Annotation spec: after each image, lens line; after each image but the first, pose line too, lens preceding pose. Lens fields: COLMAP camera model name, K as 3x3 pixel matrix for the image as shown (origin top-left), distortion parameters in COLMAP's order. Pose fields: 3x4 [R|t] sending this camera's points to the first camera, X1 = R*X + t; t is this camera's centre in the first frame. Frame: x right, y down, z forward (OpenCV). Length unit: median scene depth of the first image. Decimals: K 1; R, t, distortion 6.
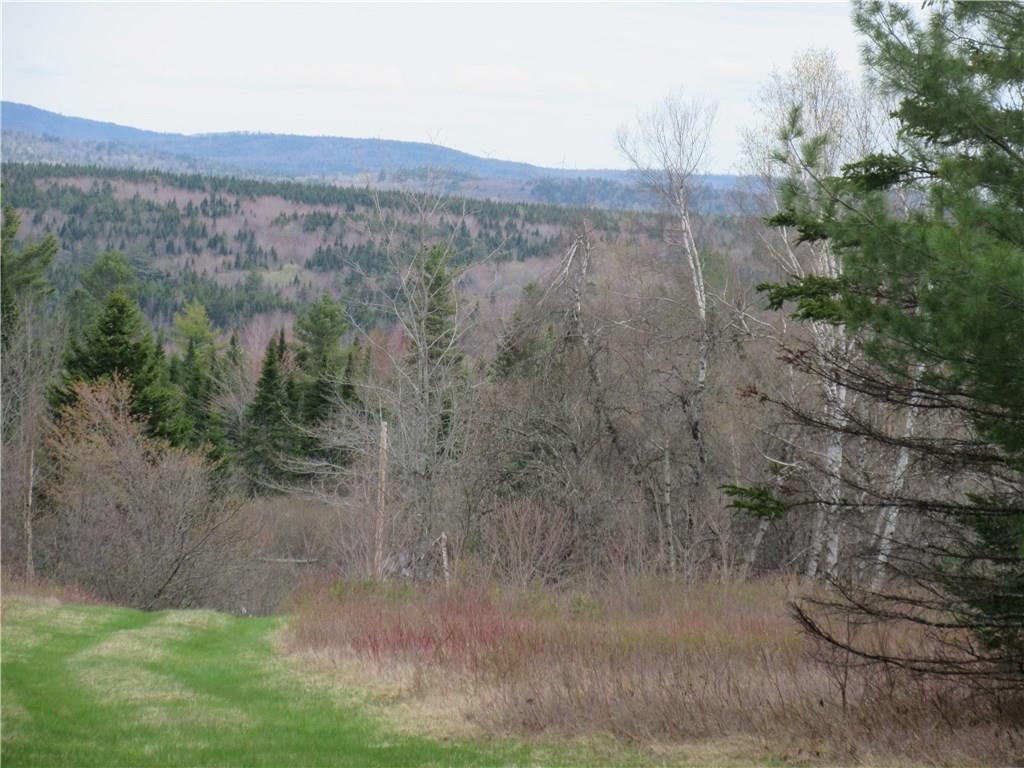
lens RADIAL K [[5258.2, 0, 512.0], [0, 5258.2, 384.0], [0, 0, 1]] dist [-0.435361, 0.000000]
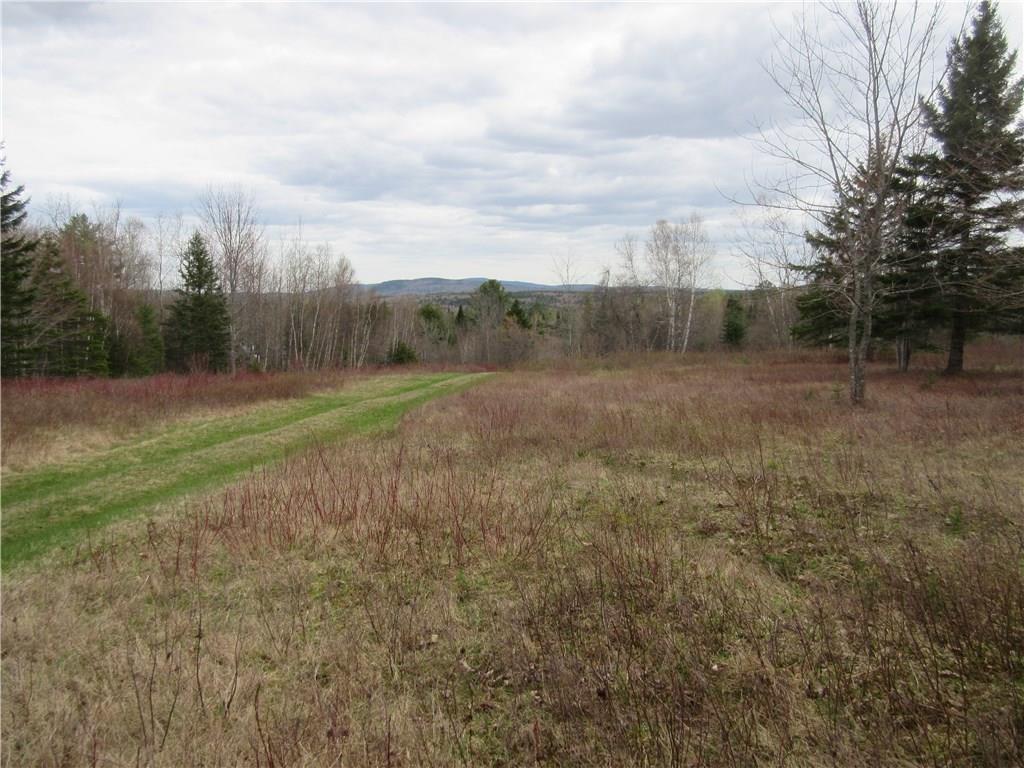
lens RADIAL K [[765.1, 0, 512.4], [0, 765.1, 384.4], [0, 0, 1]] dist [-0.004857, -0.000498]
pose [[0.990508, -0.049235, -0.128336, 0.009287], [0.059108, 0.995483, 0.074296, 0.009479], [0.124098, -0.081177, 0.988944, 0.304993]]
